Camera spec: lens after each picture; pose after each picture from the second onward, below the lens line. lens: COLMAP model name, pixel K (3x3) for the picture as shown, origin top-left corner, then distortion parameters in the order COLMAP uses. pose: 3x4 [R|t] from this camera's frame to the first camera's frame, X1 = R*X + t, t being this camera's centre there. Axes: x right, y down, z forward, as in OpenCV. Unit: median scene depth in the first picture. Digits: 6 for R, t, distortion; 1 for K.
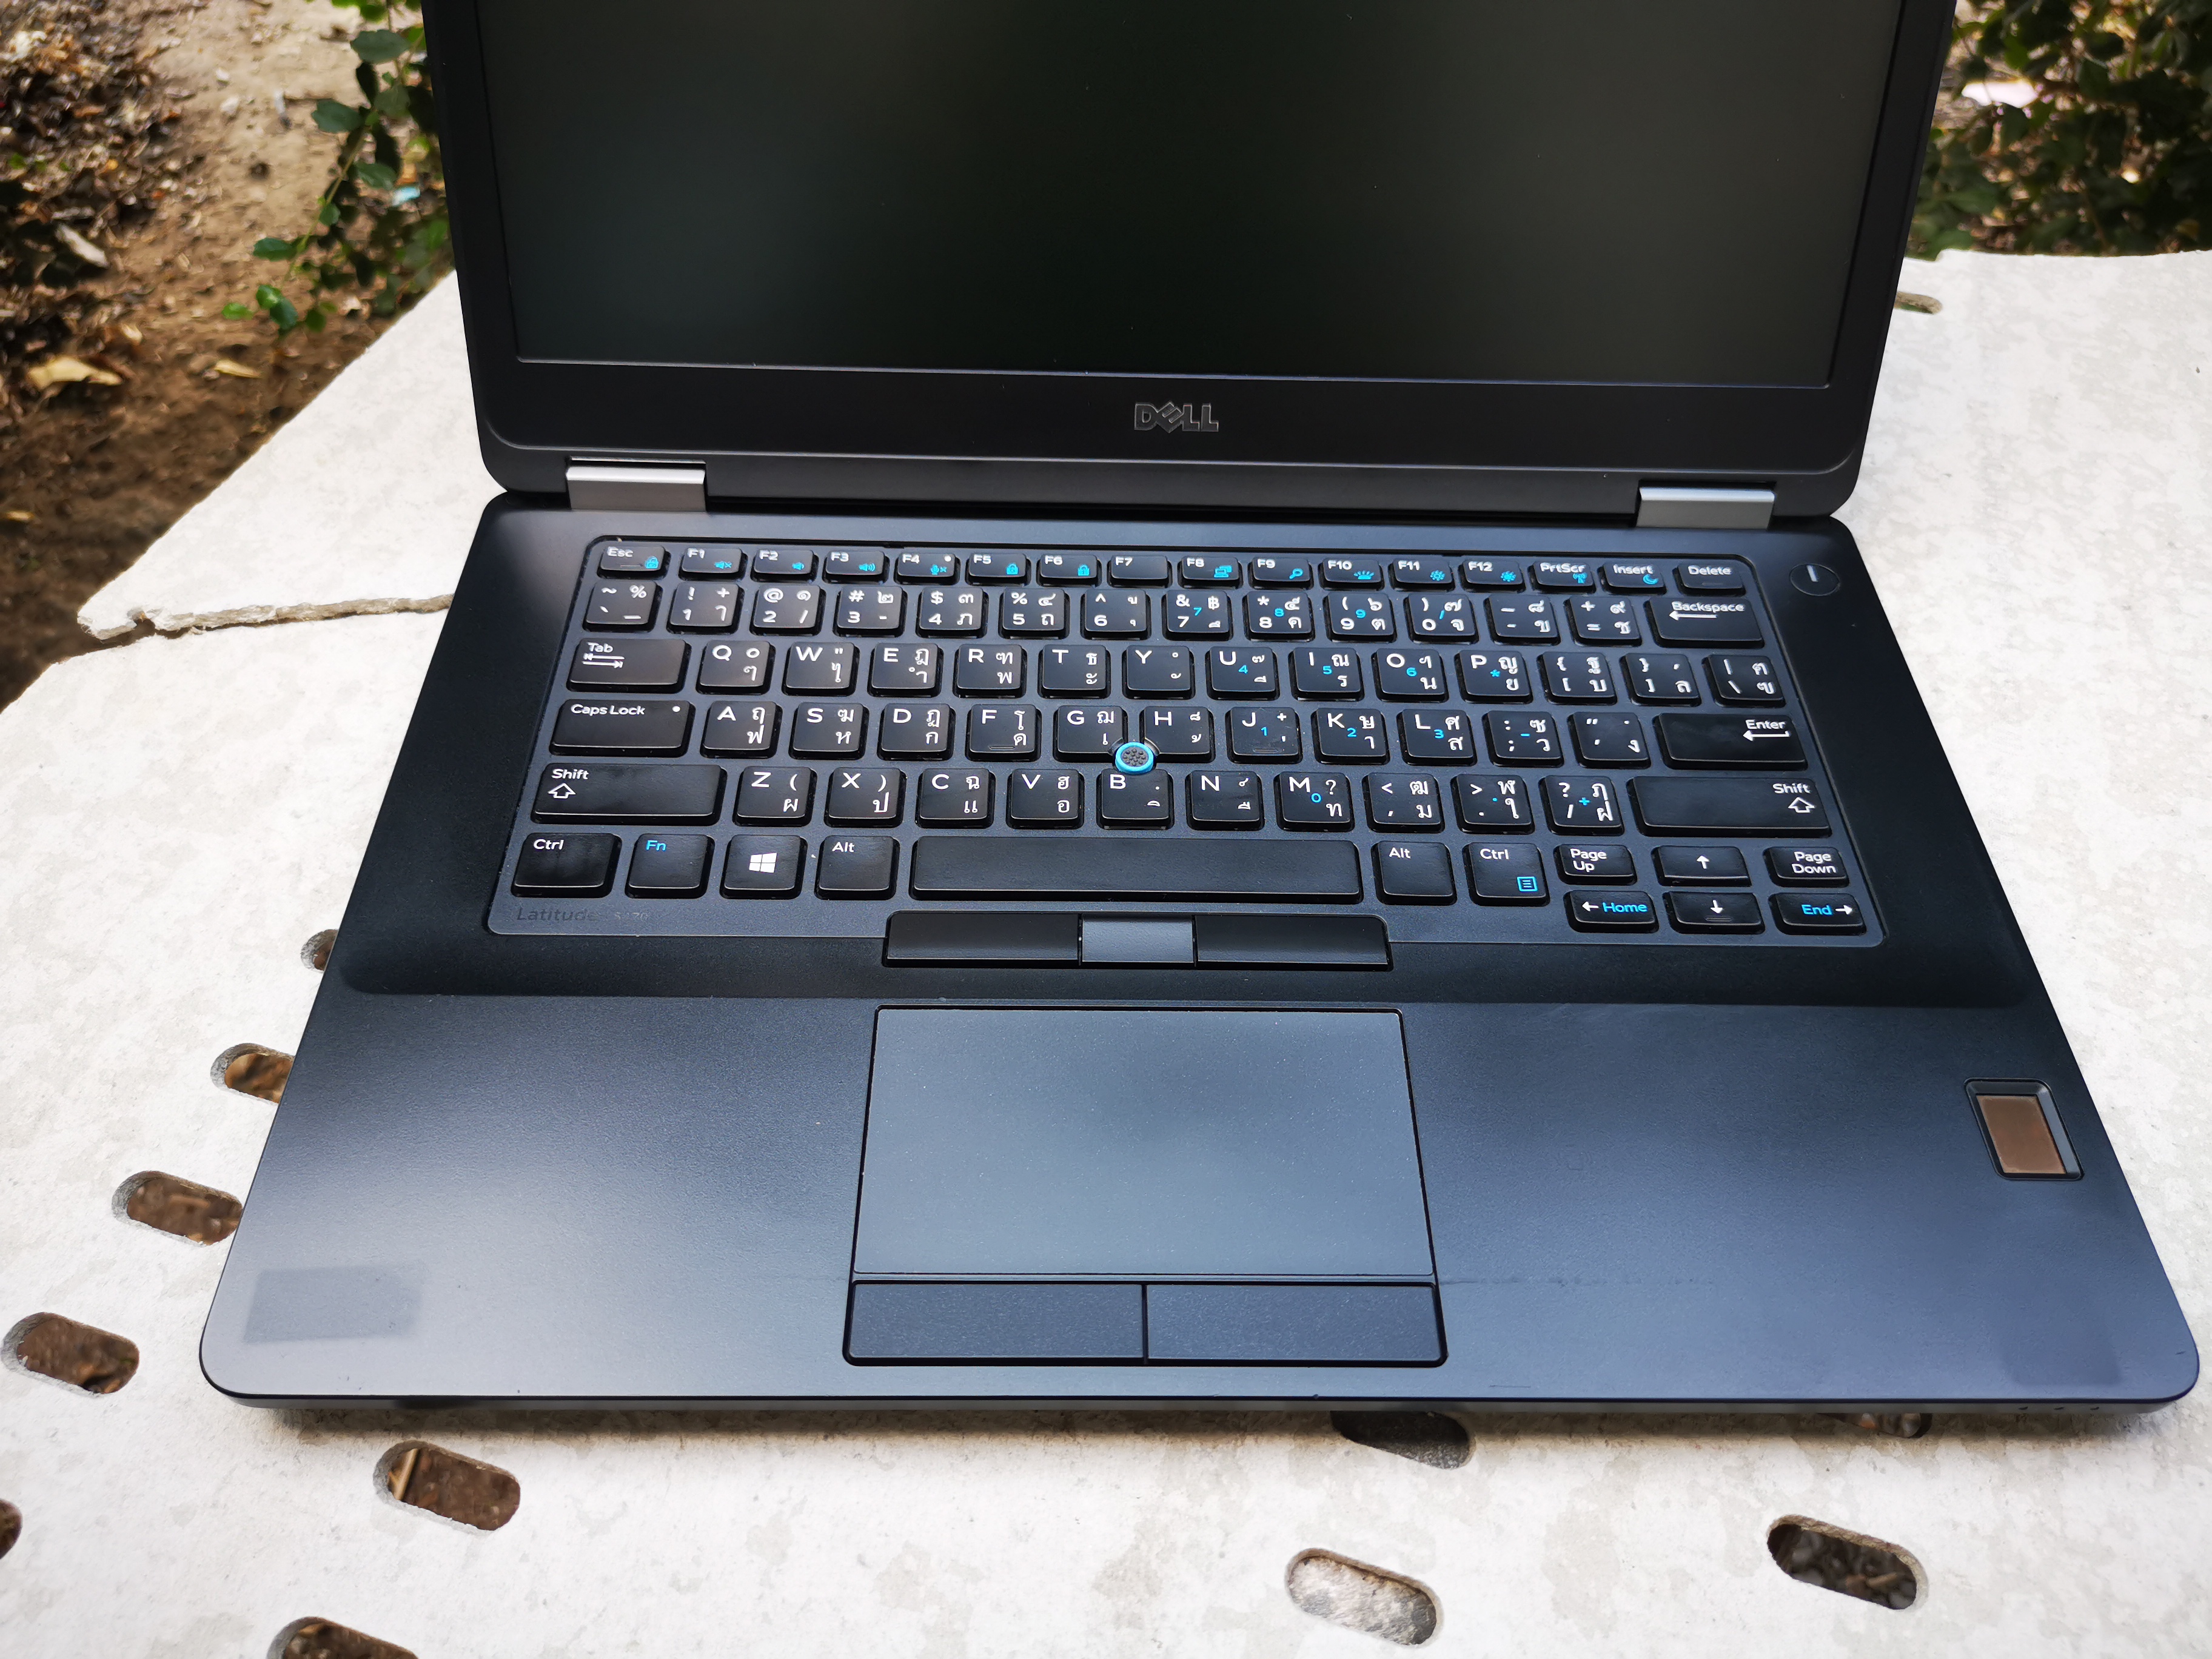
lens RADIAL K [[1739.4, 0, 1108.9], [0, 1739.4, 826.2], [0, 0, 1]] dist [0.003302, -0.013559]
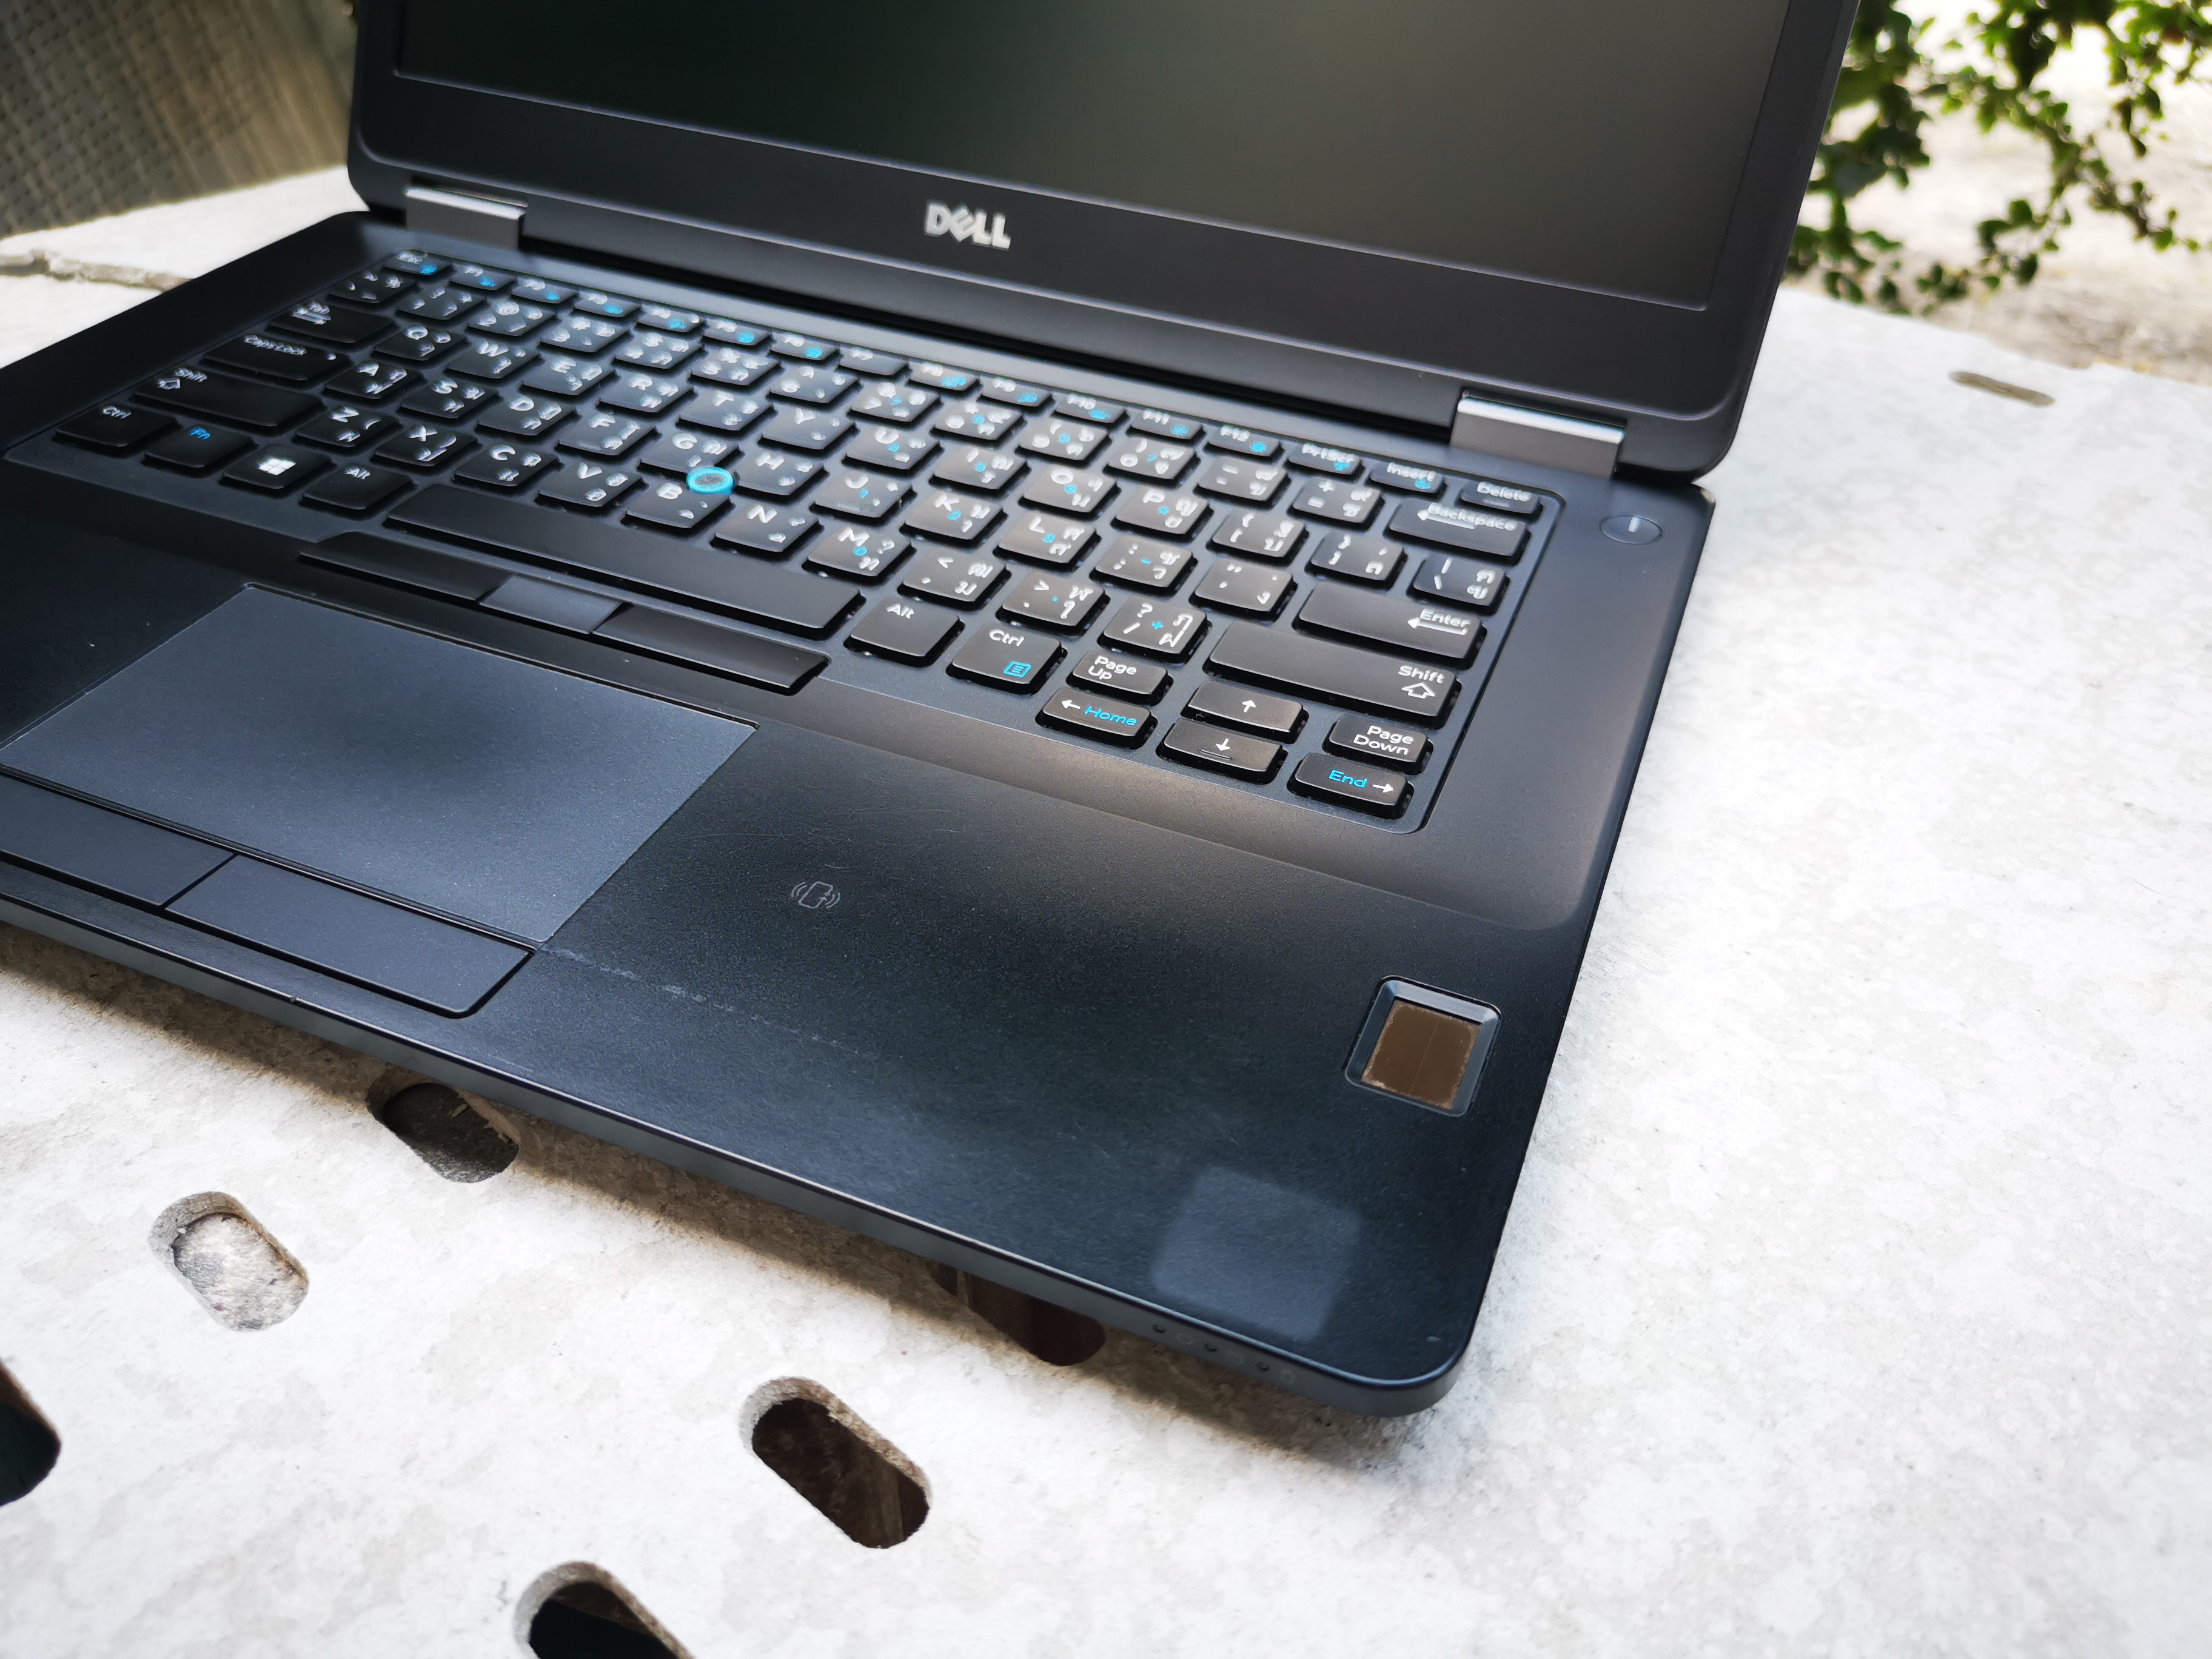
lens RADIAL K [[1739.4, 0, 1105.1], [0, 1739.4, 828.2], [0, 0, 1]] dist [0.003302, -0.013559]
pose [[0.924776, 0.246485, -0.289886, 0.463485], [-0.299252, 0.941670, -0.153969, 0.187278], [0.235026, 0.229135, 0.944595, 0.234399]]
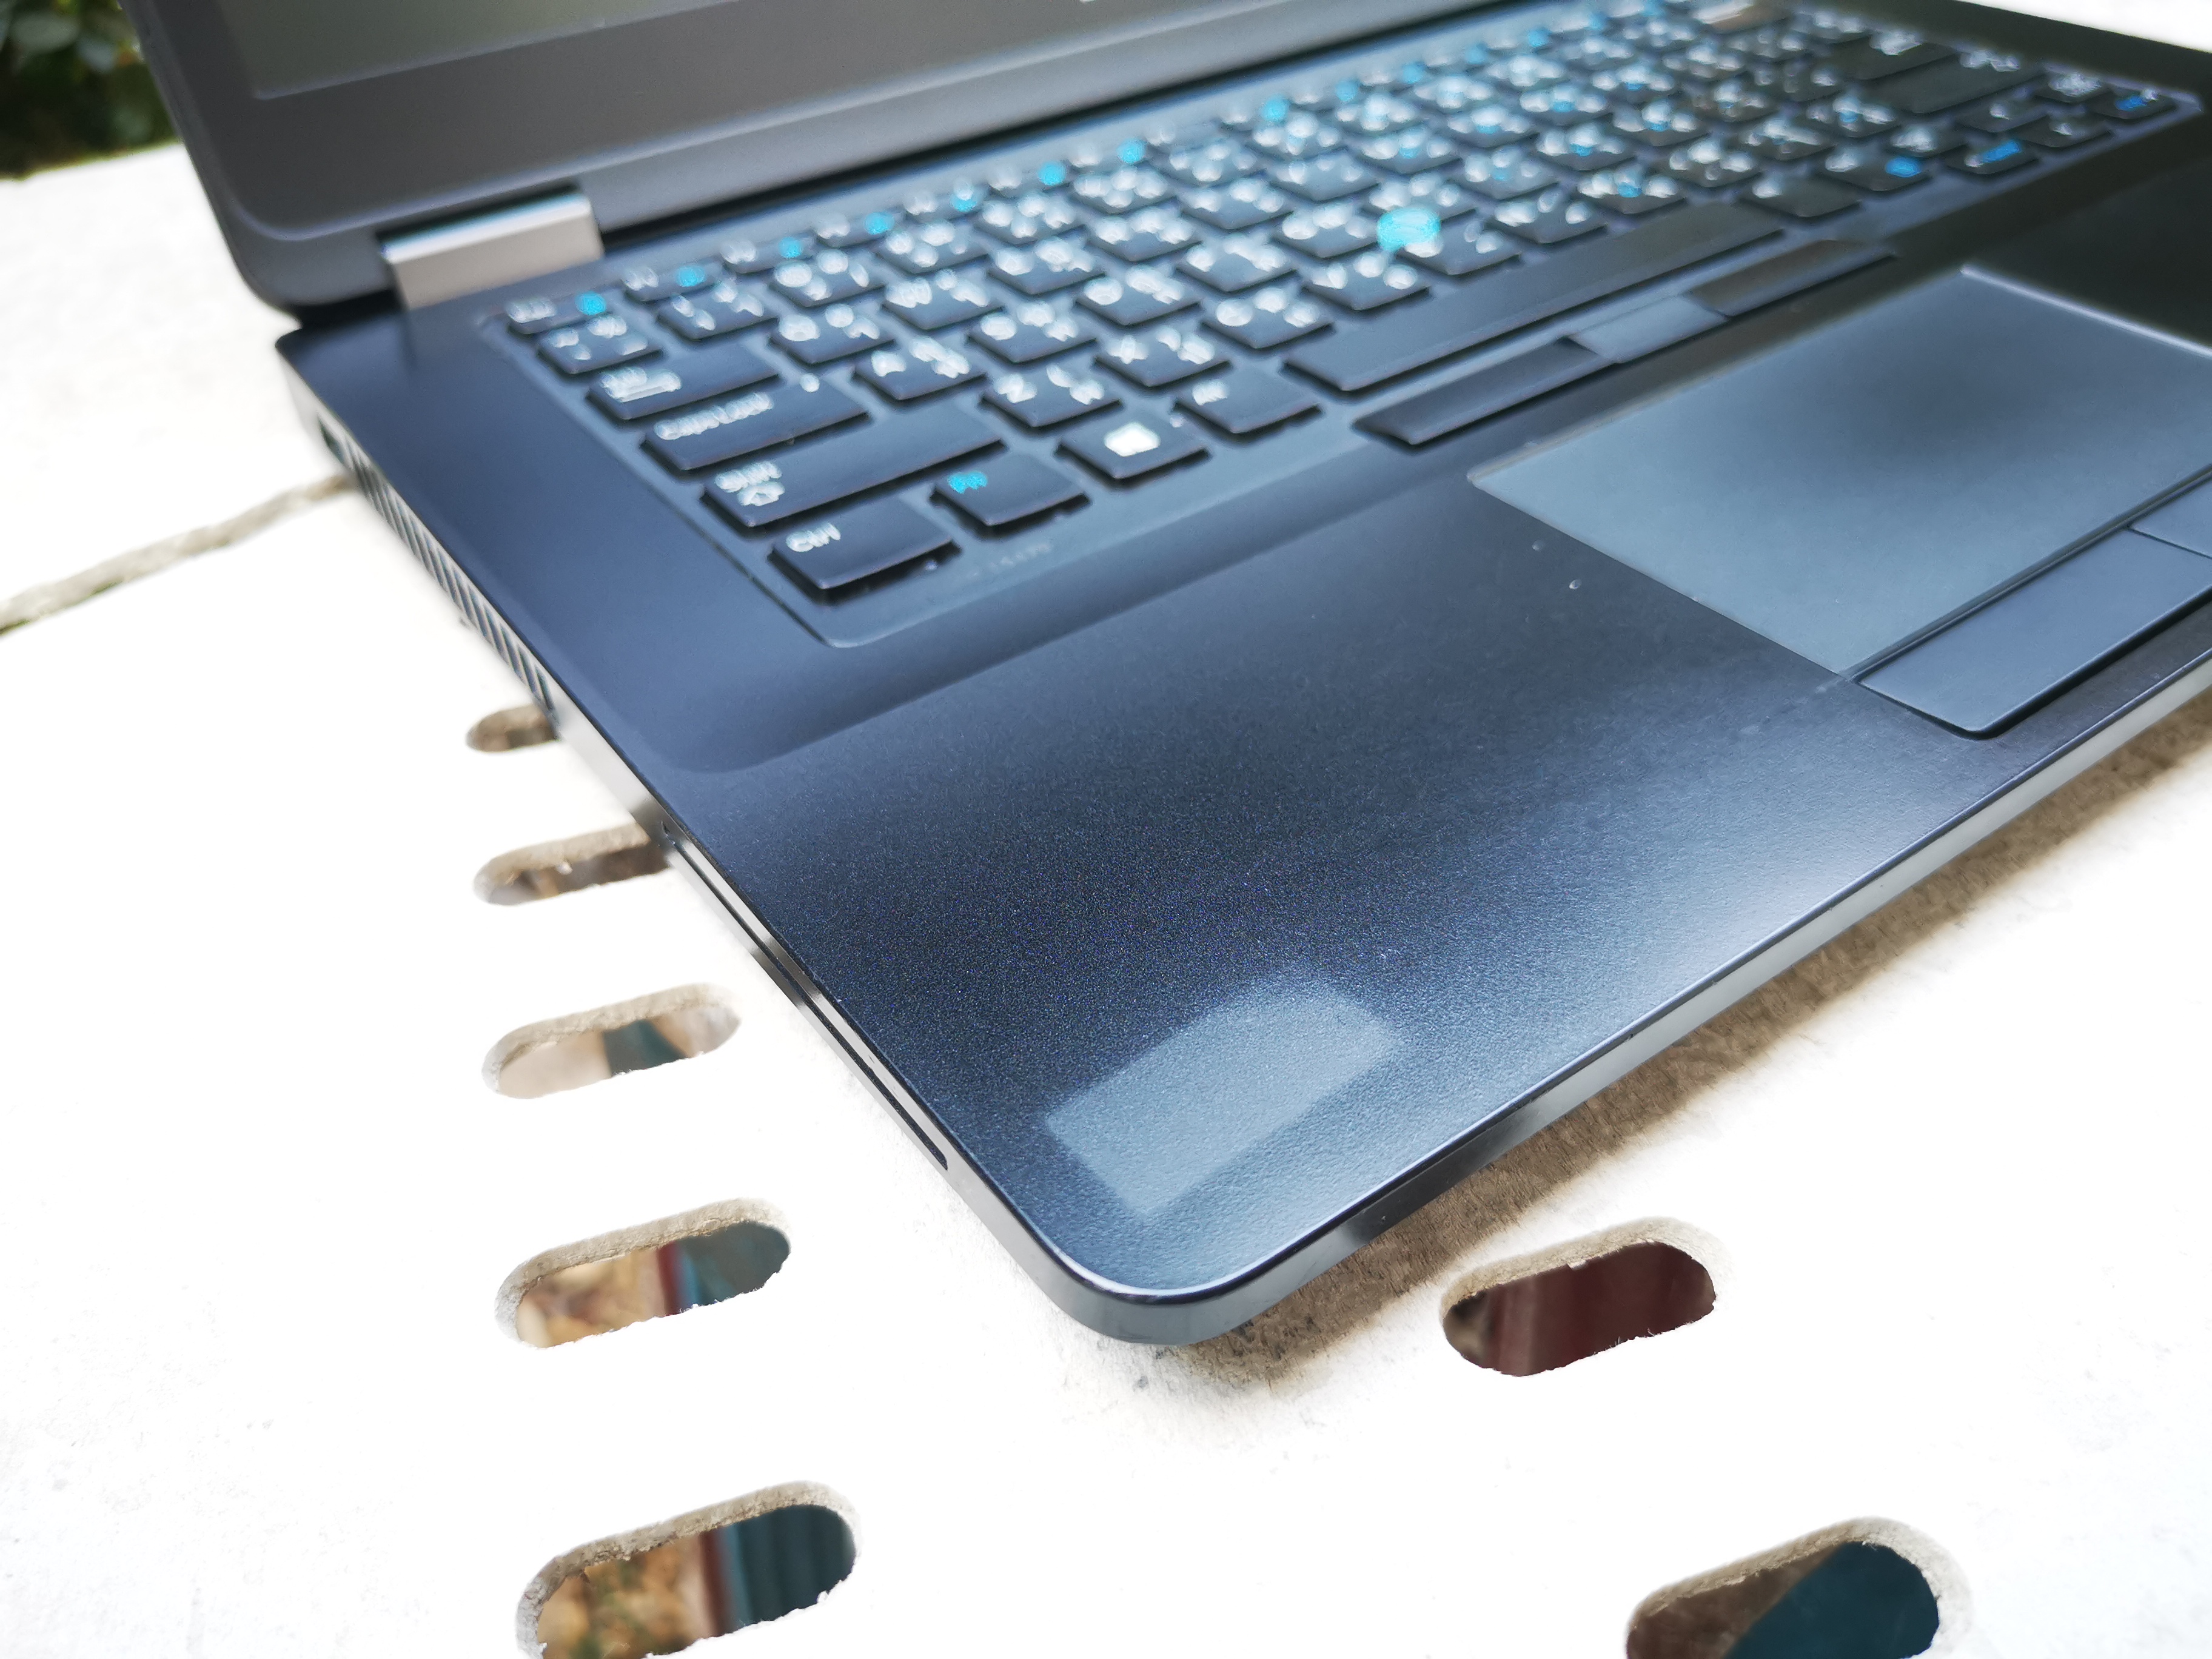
lens RADIAL K [[1739.4, 0, 1119.1], [0, 1739.4, 841.3], [0, 0, 1]] dist [0.003302, -0.013559]
pose [[0.821298, -0.413406, 0.393148, -0.449229], [0.472468, 0.879123, -0.062577, 0.163704], [-0.319756, 0.237145, 0.917343, 0.389530]]
